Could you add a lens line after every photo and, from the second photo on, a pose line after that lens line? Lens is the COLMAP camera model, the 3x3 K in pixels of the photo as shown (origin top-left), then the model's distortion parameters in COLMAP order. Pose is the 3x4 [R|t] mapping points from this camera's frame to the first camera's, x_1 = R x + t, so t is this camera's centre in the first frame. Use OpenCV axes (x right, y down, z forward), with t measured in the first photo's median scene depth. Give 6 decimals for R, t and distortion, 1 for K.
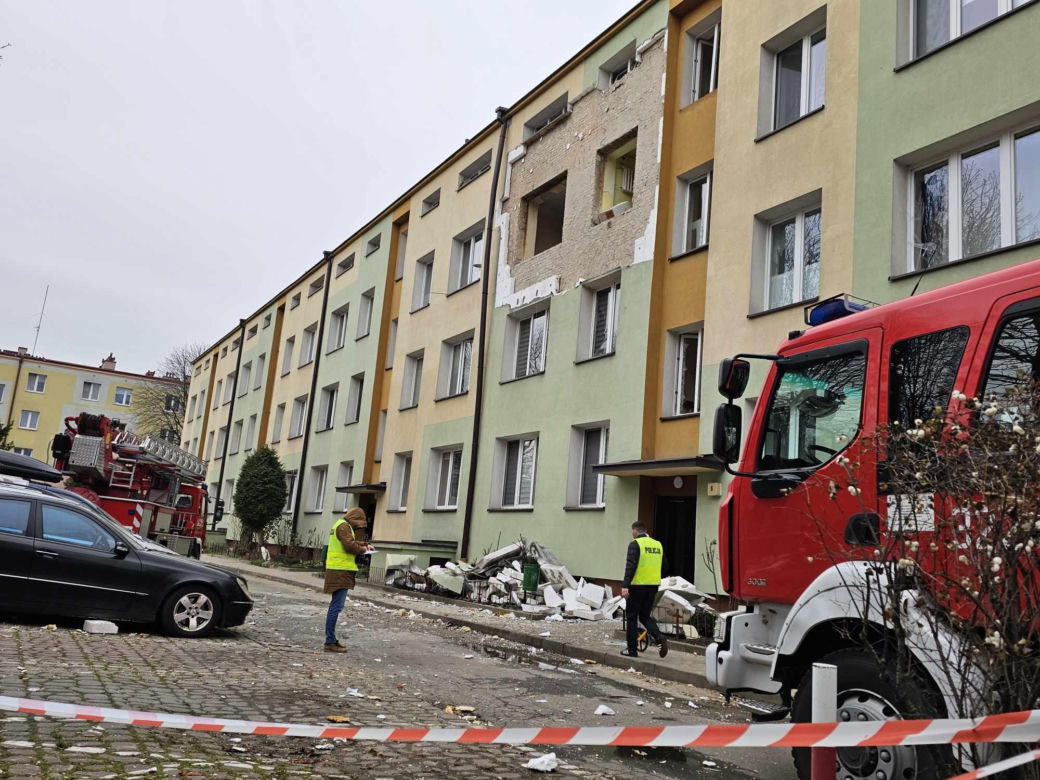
lens RADIAL K [[856.9, 0, 520.0], [0, 856.9, 390.0], [0, 0, 1]] dist [0.140494, -0.000047]
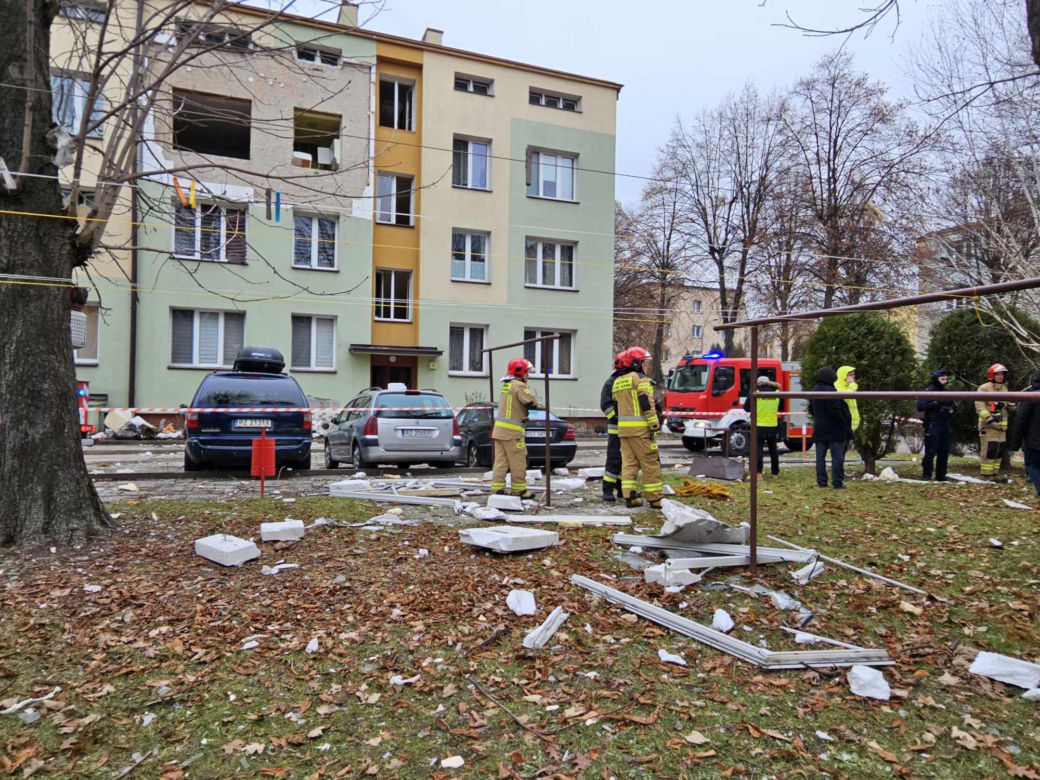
lens RADIAL K [[712.1, 0, 534.6], [0, 712.1, 391.5], [0, 0, 1]] dist [0.001117, 0.003651]
pose [[0.140947, -0.068510, 0.987644, -0.928656], [-0.196640, 0.975789, 0.095750, -0.020444], [-0.970292, -0.207706, 0.124063, 0.377819]]
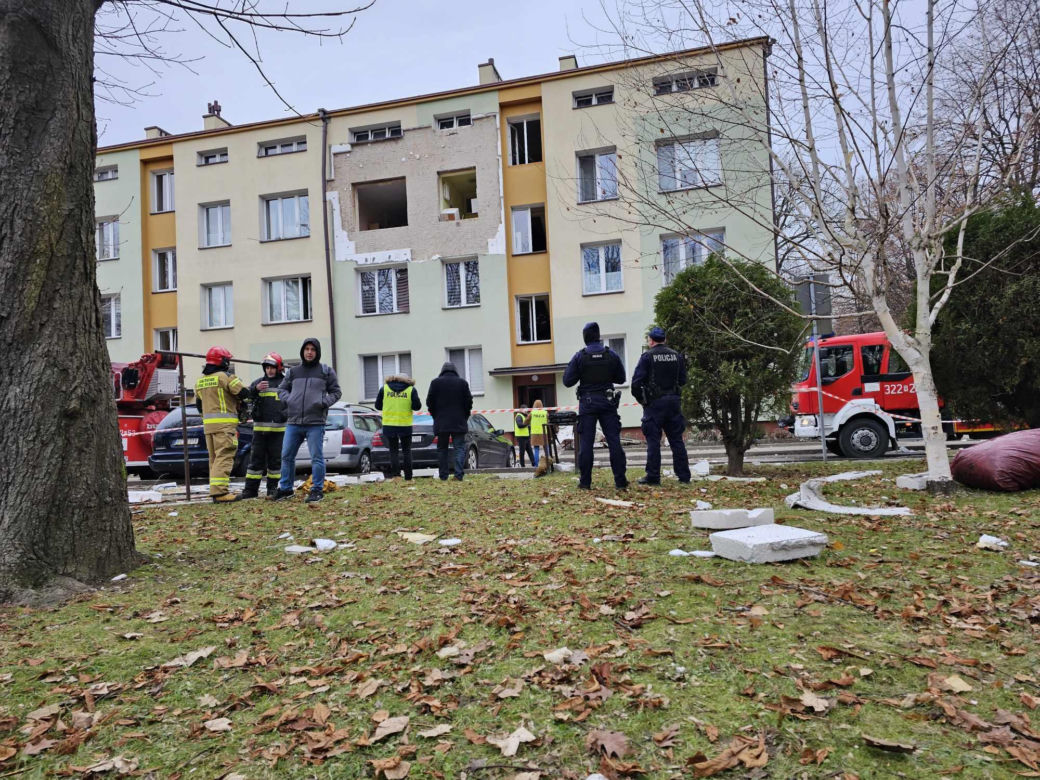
lens RADIAL K [[701.8, 0, 514.3], [0, 701.8, 388.9], [0, 0, 1]] dist [0.089363, -0.100121]
pose [[0.694035, -0.074695, 0.716056, -0.720969], [-0.033856, 0.990117, 0.136098, -0.059657], [-0.719145, -0.118699, 0.684647, -0.032605]]
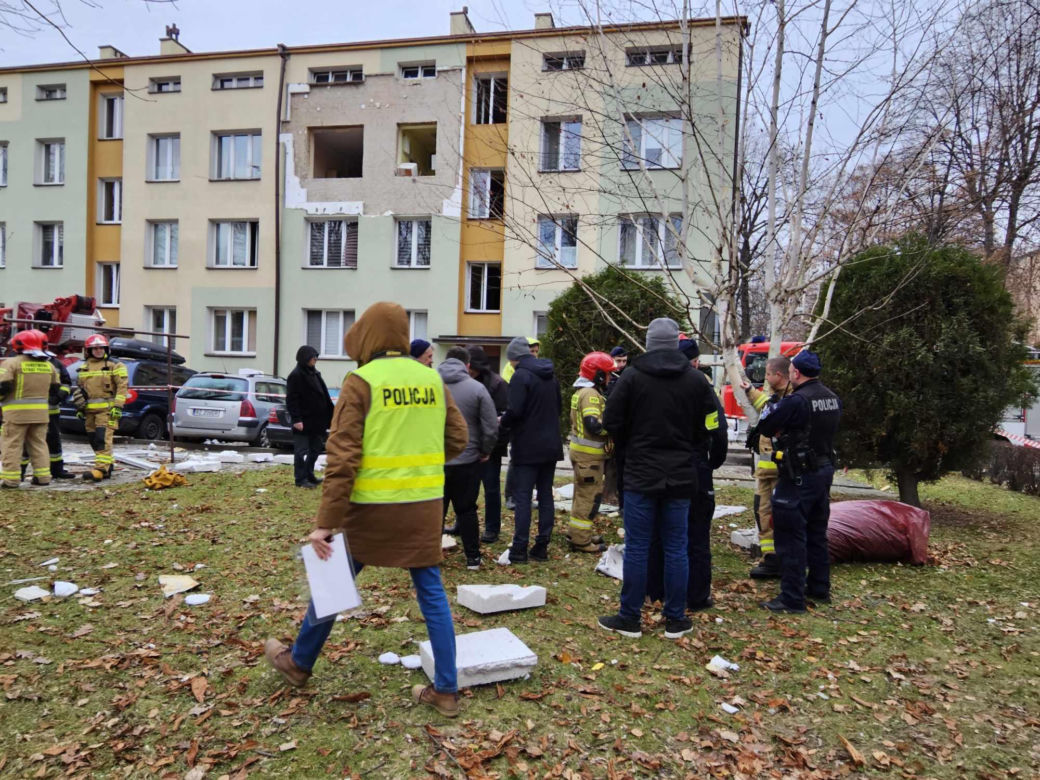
lens RADIAL K [[700.7, 0, 521.1], [0, 700.7, 405.2], [0, 0, 1]] dist [0.001324, -0.005530]
pose [[0.675031, -0.083560, 0.733042, -0.658346], [-0.123468, 0.966760, 0.223898, -0.094160], [-0.727385, -0.241645, 0.642276, -0.058789]]
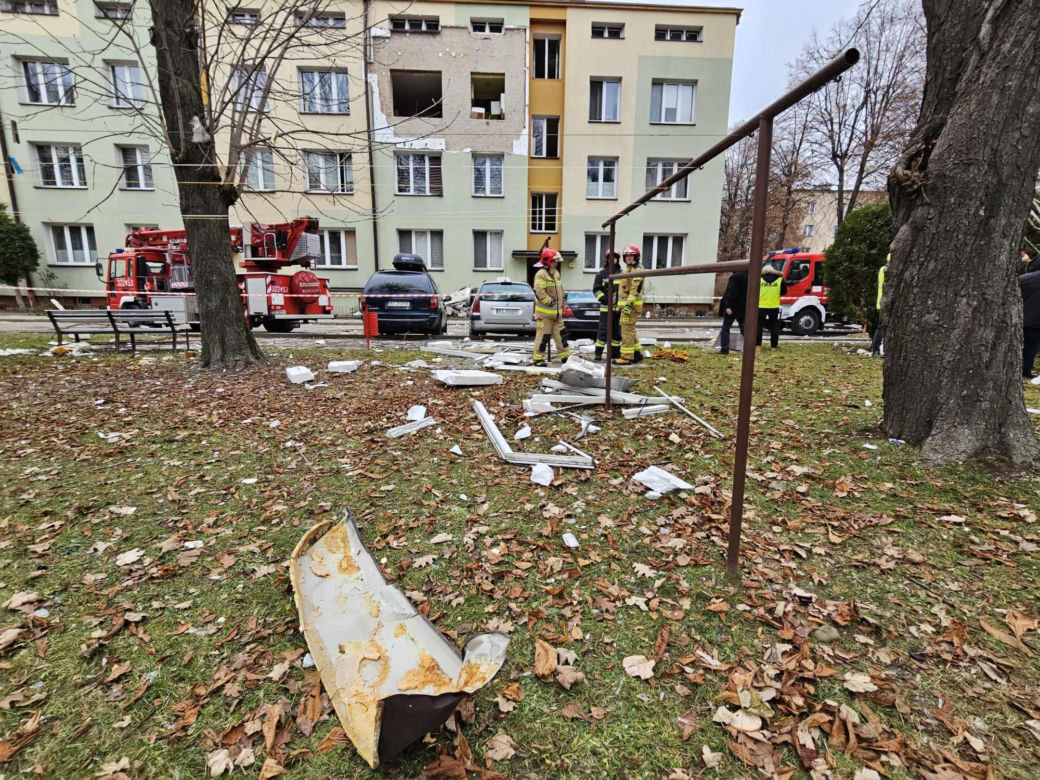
lens RADIAL K [[515.4, 0, 523.9], [0, 515.4, 391.7], [0, 0, 1]] dist [-0.004452, -0.000741]
pose [[0.458462, -0.247223, 0.853636, -0.904443], [-0.145307, 0.926751, 0.346438, -0.037666], [-0.876755, -0.282868, 0.388956, 0.262545]]
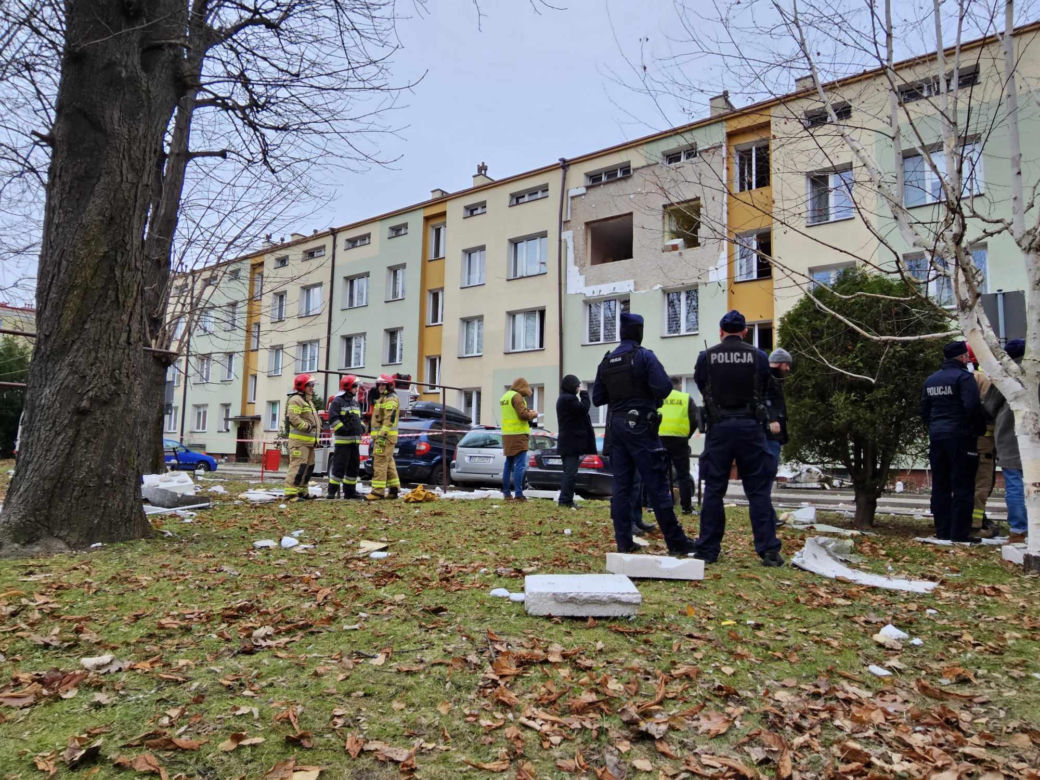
lens RADIAL K [[673.0, 0, 520.0], [0, 673.0, 390.0], [0, 0, 1]] dist [-0.002369, -0.000177]
pose [[0.920607, -0.023455, 0.389785, -0.616989], [-0.020418, 0.993937, 0.108035, -0.057738], [-0.389956, -0.107416, 0.914547, -0.083343]]
